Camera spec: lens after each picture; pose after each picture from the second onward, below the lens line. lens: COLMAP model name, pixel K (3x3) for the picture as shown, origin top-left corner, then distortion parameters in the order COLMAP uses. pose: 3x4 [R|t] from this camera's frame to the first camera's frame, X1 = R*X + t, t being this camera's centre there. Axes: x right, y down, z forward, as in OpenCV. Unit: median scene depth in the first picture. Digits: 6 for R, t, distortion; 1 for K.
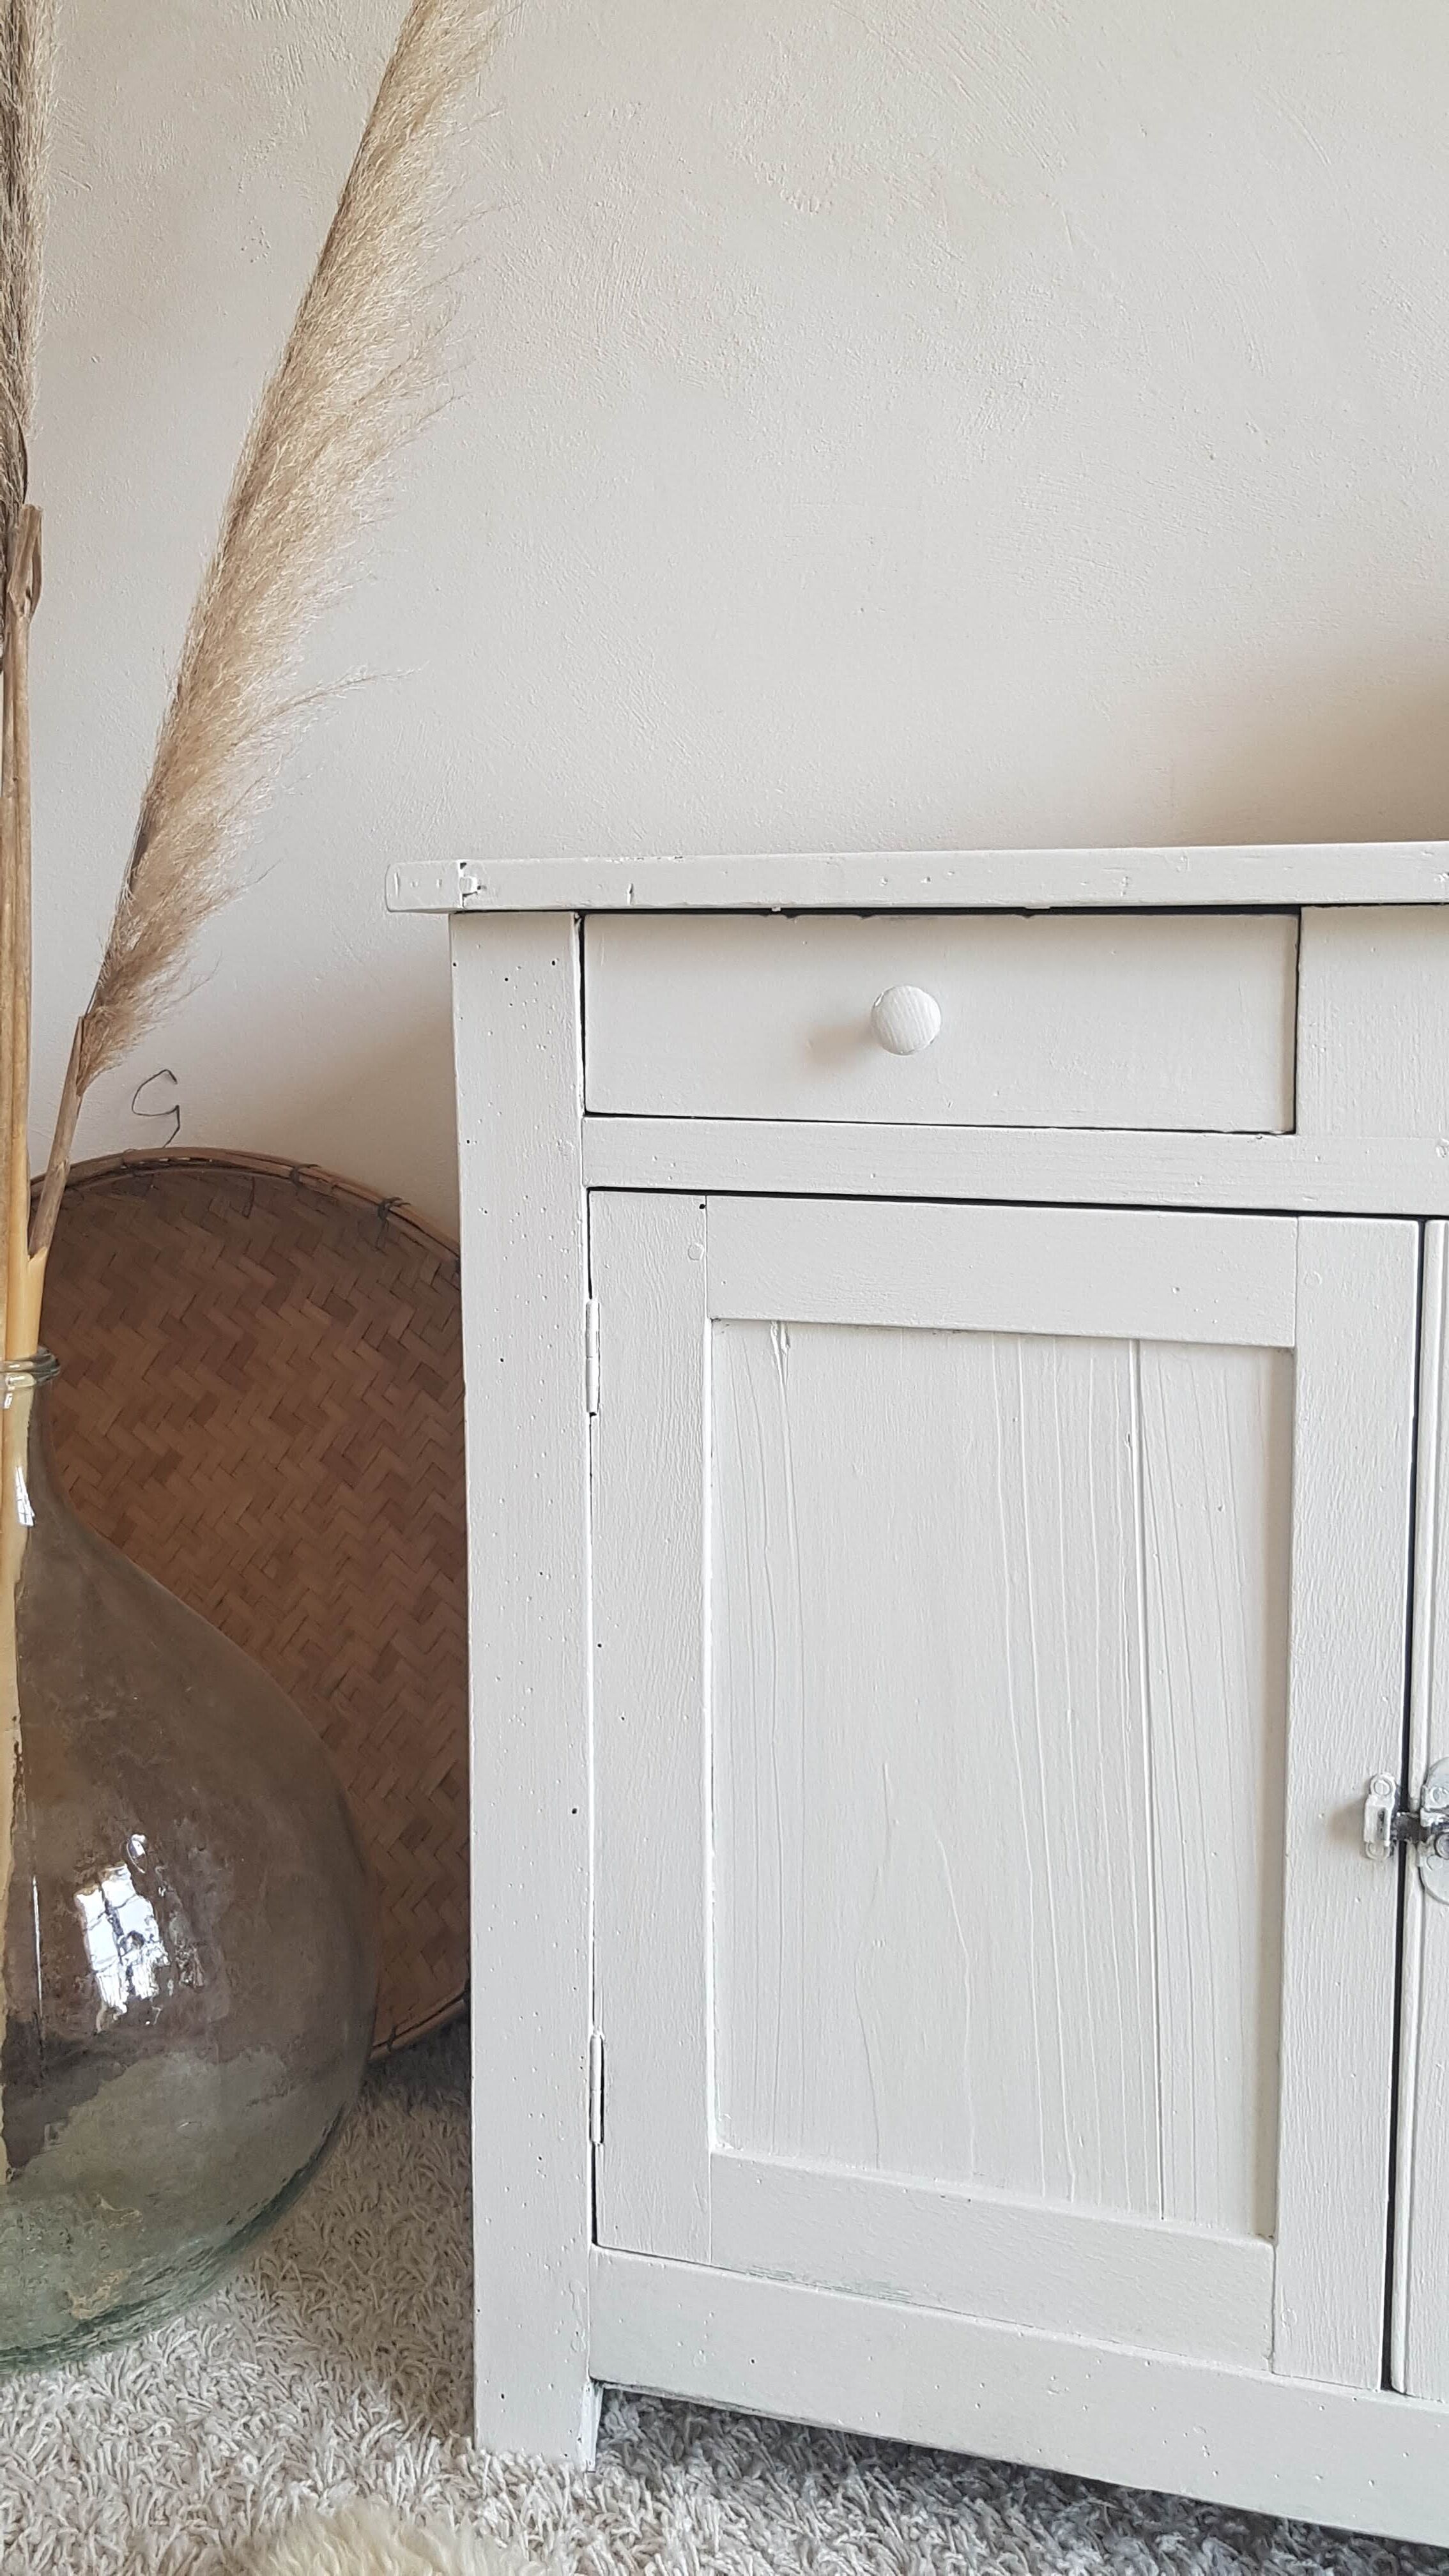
lens RADIAL K [[2415.7, 0, 751.1], [0, 2415.7, 1218.7], [0, 0, 1]] dist [0.025182, 0.000000]
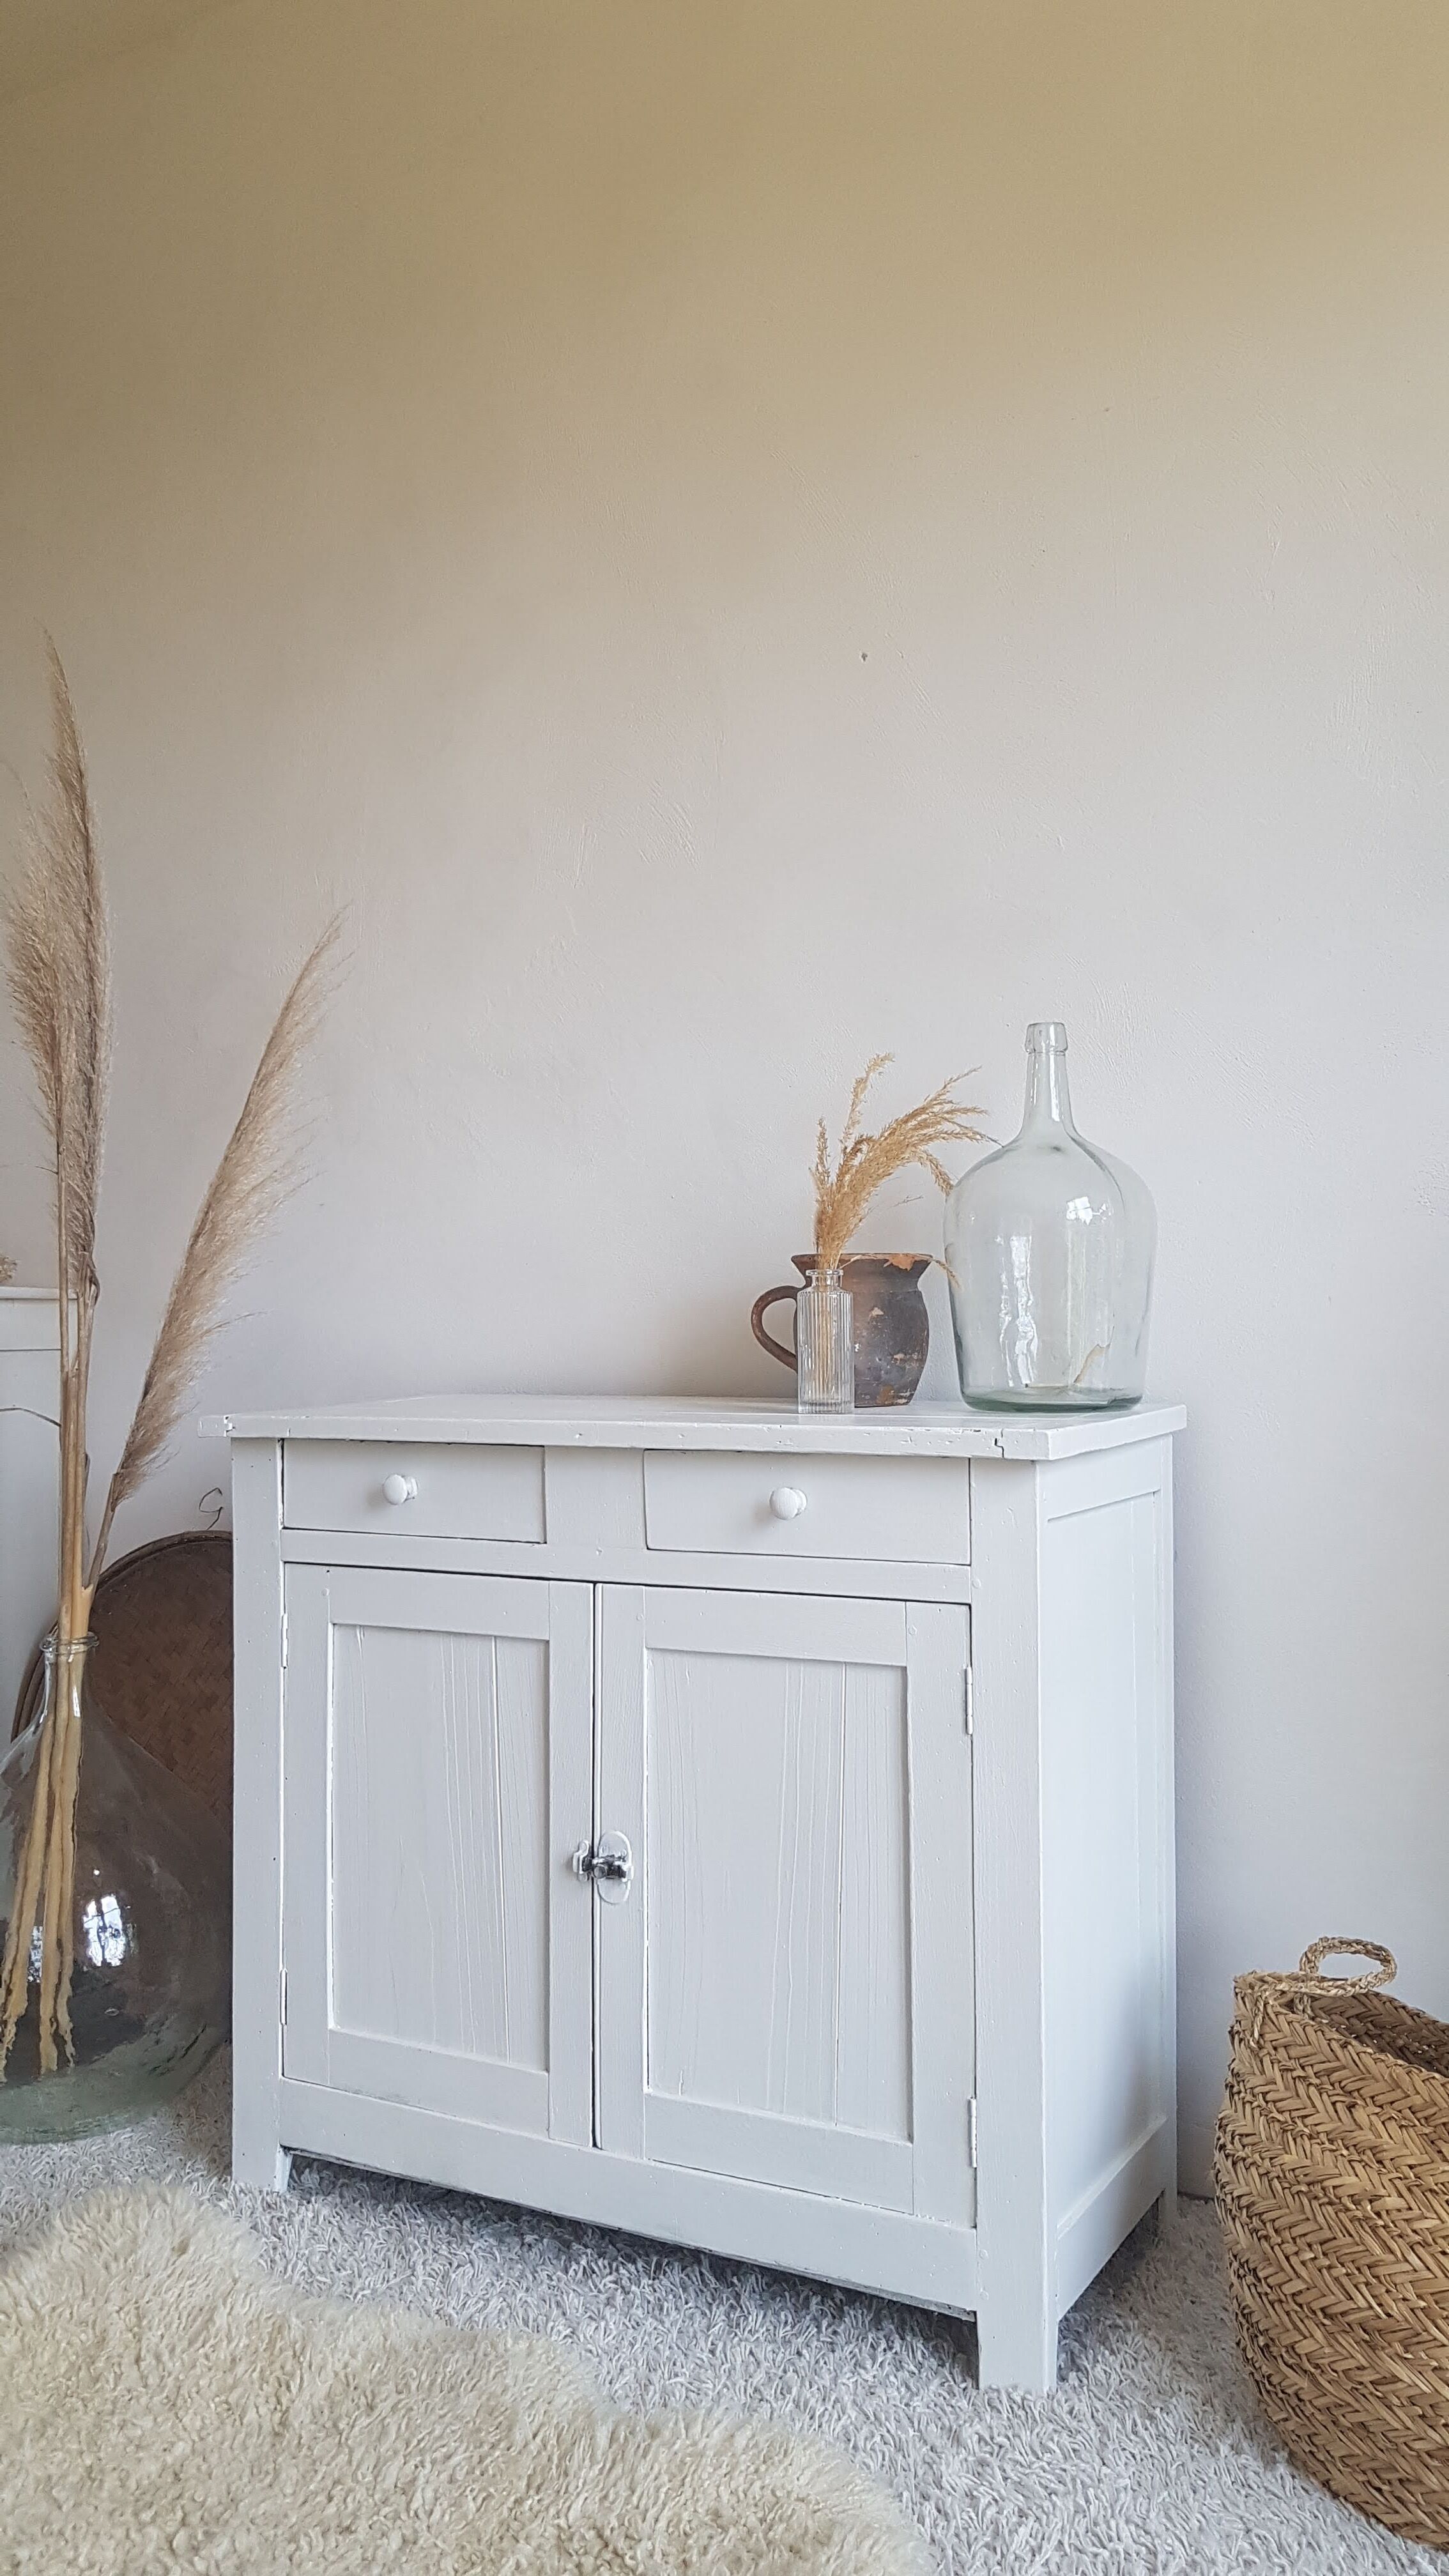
lens RADIAL K [[2012.8, 0, 753.7], [0, 2012.8, 1224.4], [0, 0, 1]] dist [0.013491, -0.035444]
pose [[0.985891, -0.011371, -0.167001, 0.654296], [-0.015884, 0.986832, -0.160968, -0.026652], [0.166632, 0.161350, 0.972728, -0.755636]]
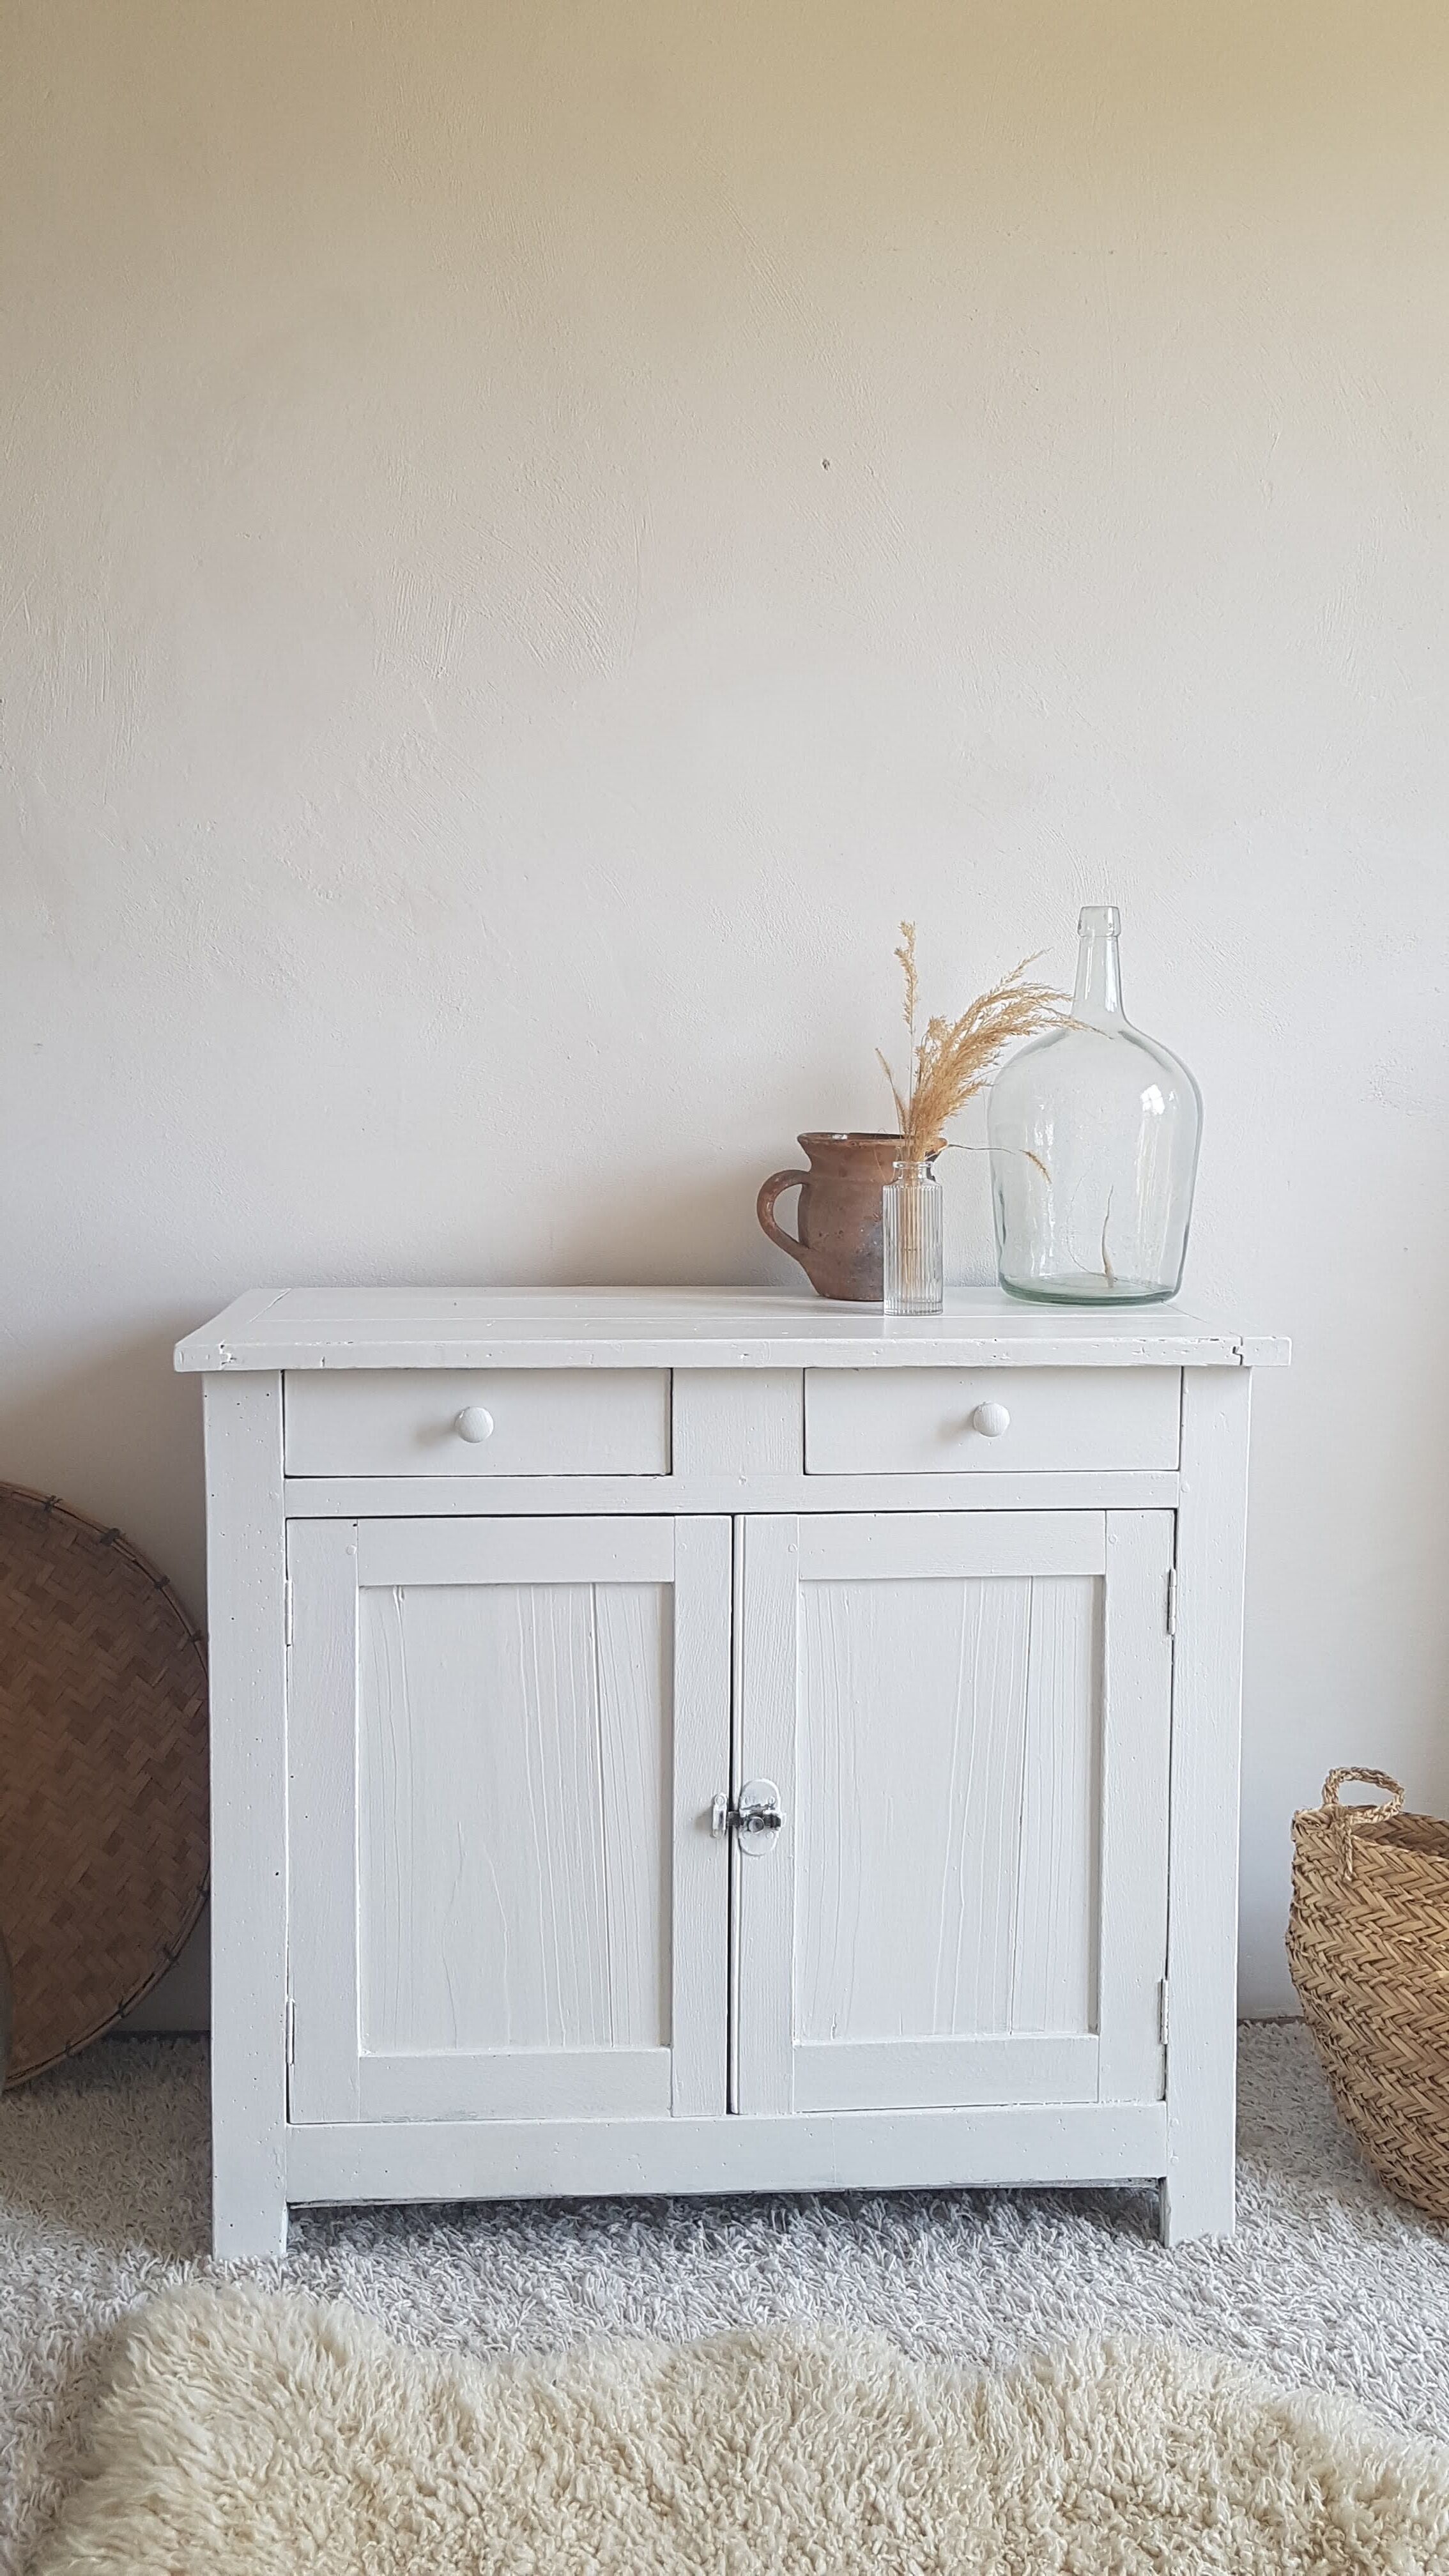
lens RADIAL K [[2153.3, 0, 756.8], [0, 2153.3, 1213.2], [0, 0, 1]] dist [0.034047, -0.055746]
pose [[0.928295, -0.018142, 0.371401, -0.328222], [0.037528, 0.998280, -0.045036, -0.150807], [-0.369946, 0.055745, 0.927380, -0.617422]]
